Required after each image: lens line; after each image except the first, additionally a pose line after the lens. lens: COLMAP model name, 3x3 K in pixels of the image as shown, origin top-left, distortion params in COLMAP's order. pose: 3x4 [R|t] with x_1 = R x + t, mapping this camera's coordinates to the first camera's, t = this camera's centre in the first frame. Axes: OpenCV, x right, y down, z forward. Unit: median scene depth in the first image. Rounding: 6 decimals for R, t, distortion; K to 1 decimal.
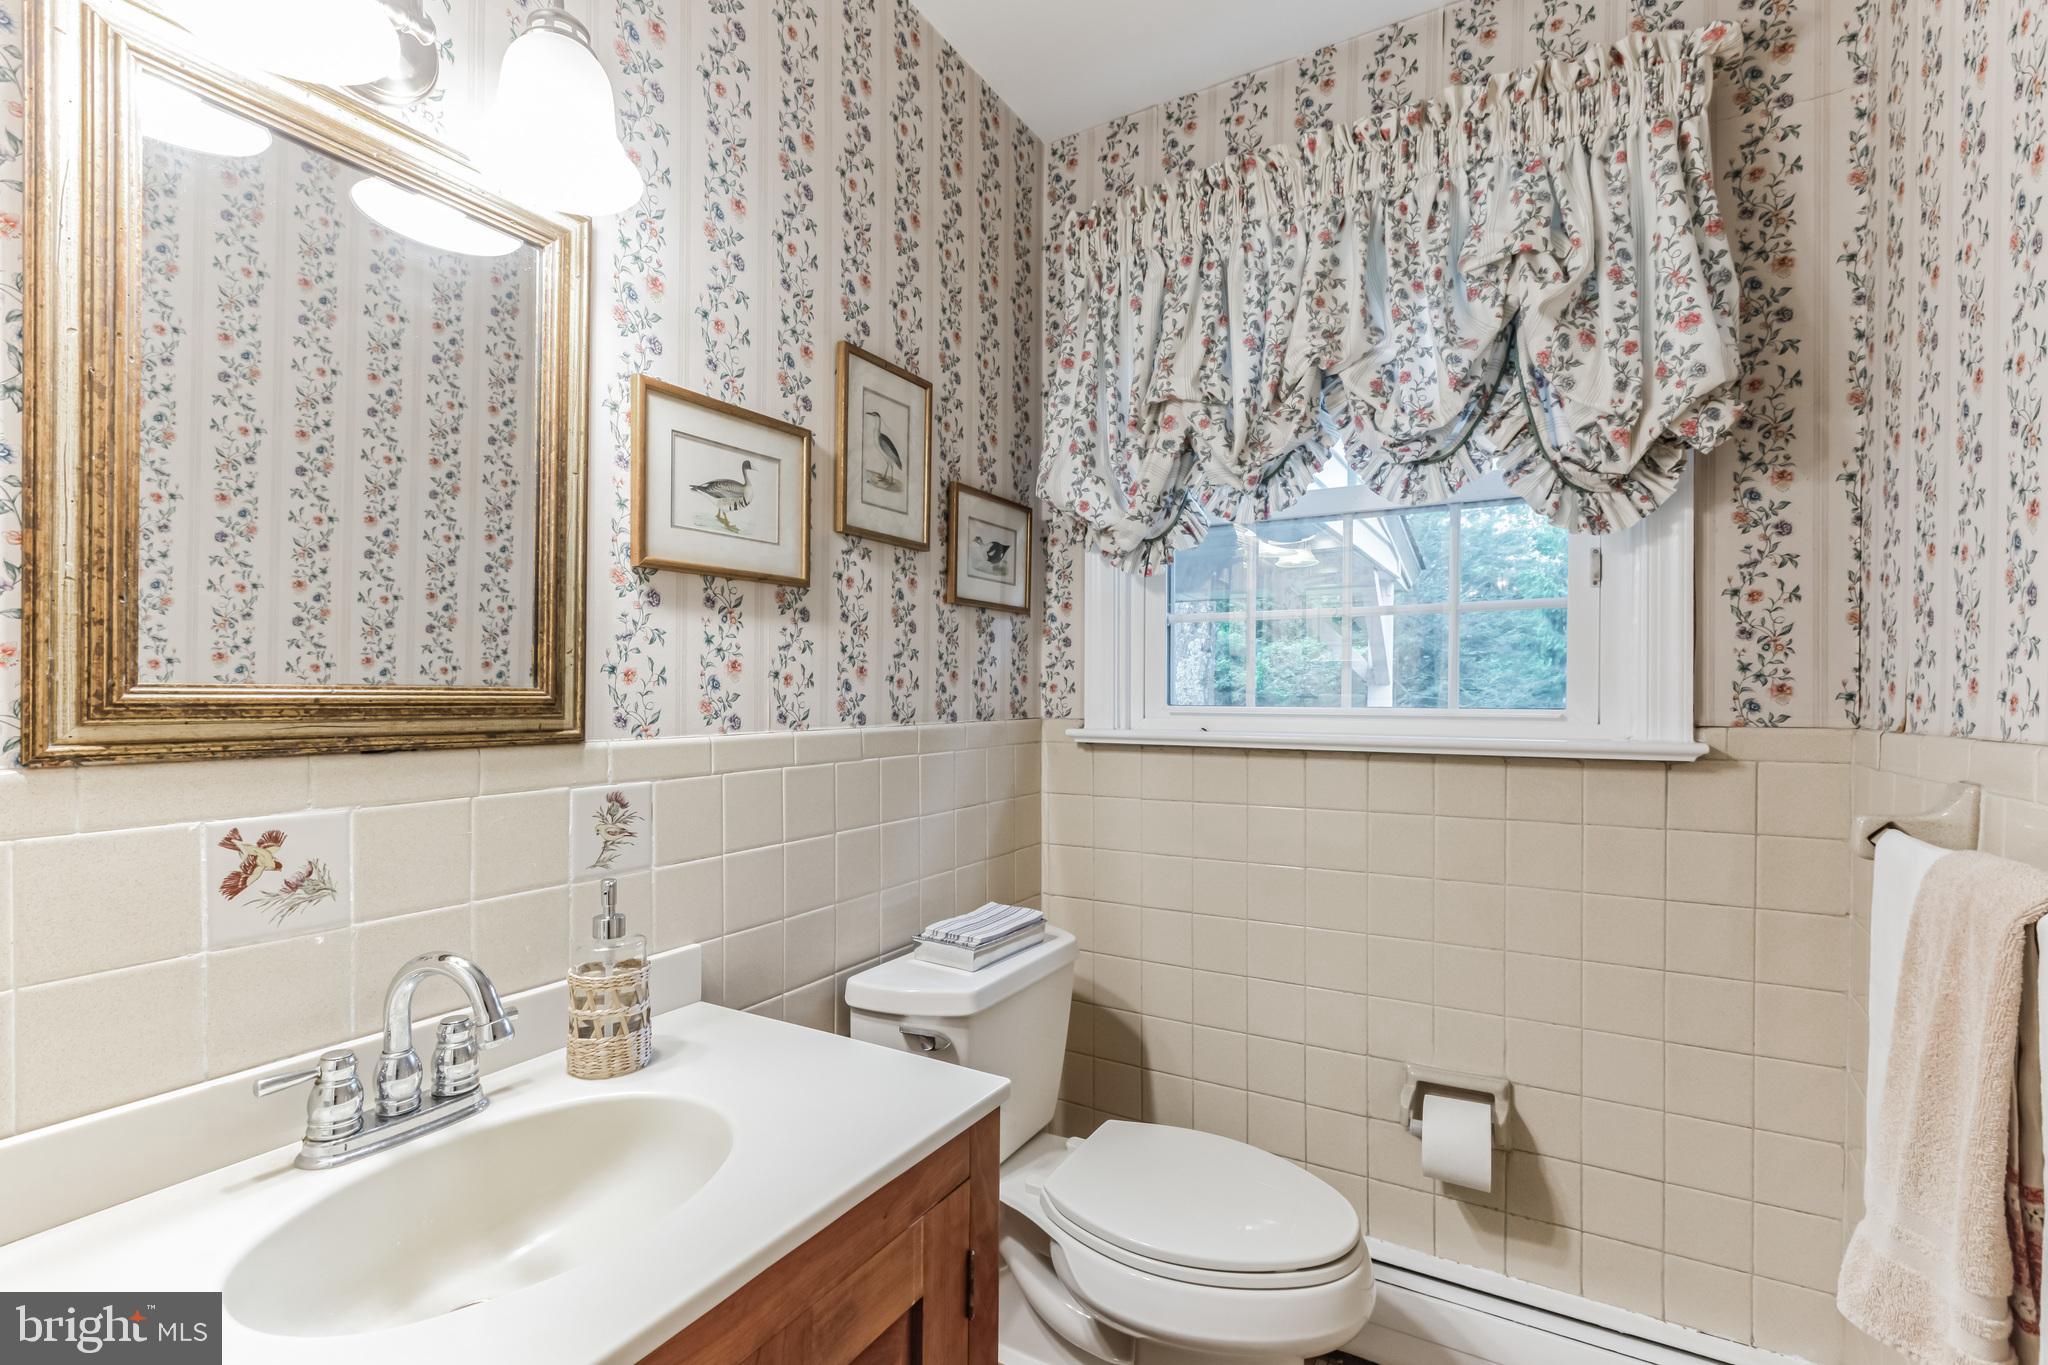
lens RADIAL K [[912.8, 0, 1024.0], [0, 912.8, 682.5], [0, 0, 1]] dist [-0.000740, -0.000108]
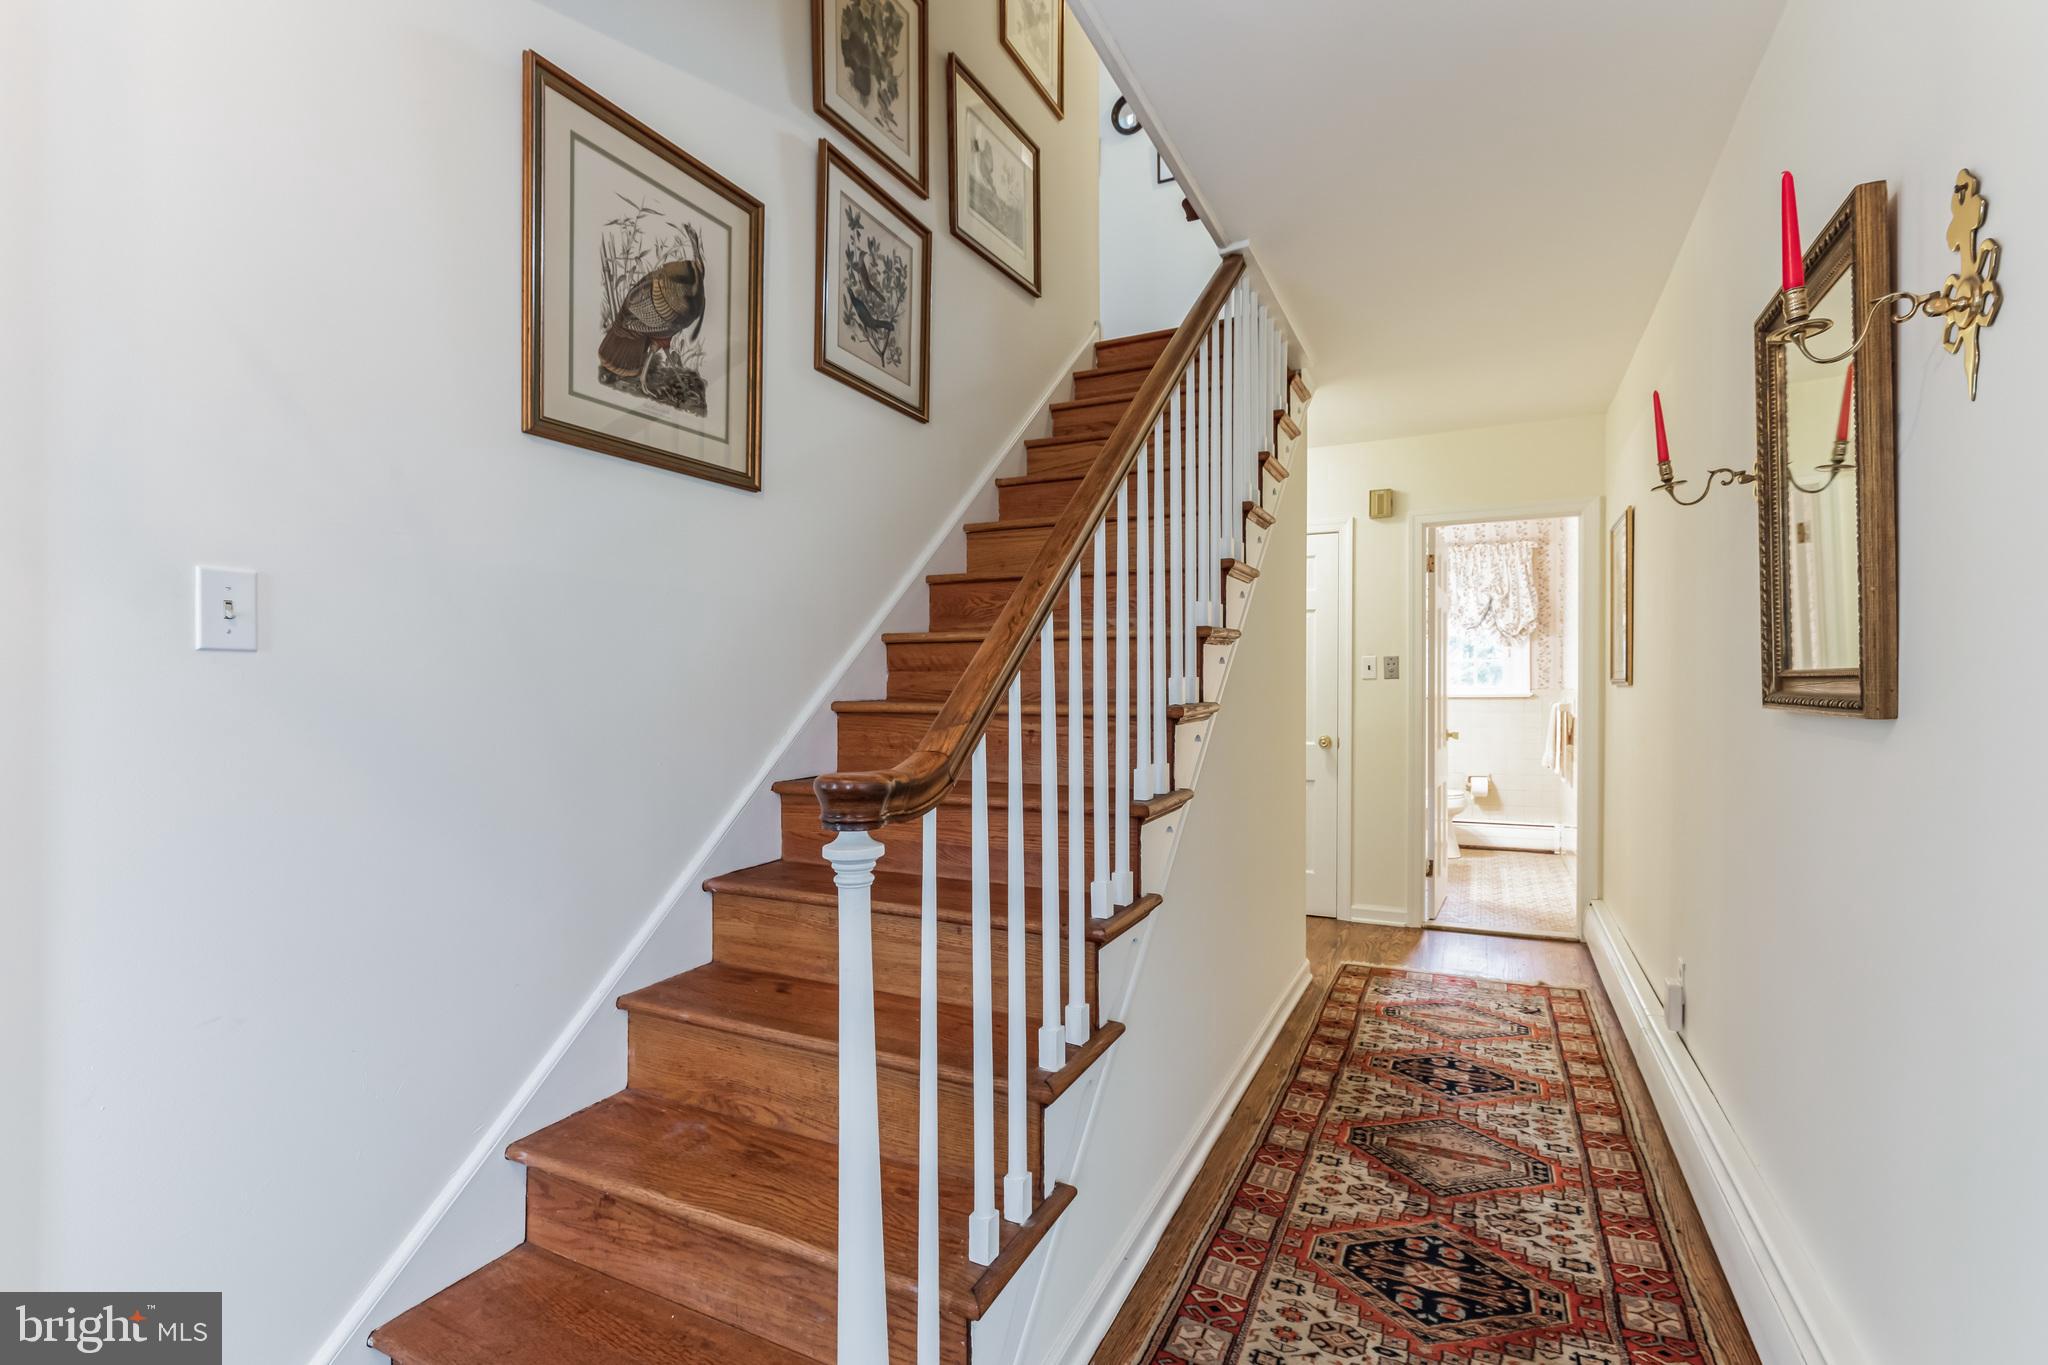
lens RADIAL K [[912.8, 0, 1024.0], [0, 912.8, 682.5], [0, 0, 1]] dist [-0.000740, -0.000108]
pose [[0.996917, -0.003816, 0.078375, -2.162237], [0.004467, 0.999957, -0.008128, 0.039564], [-0.078341, 0.008453, 0.996891, -3.375095]]
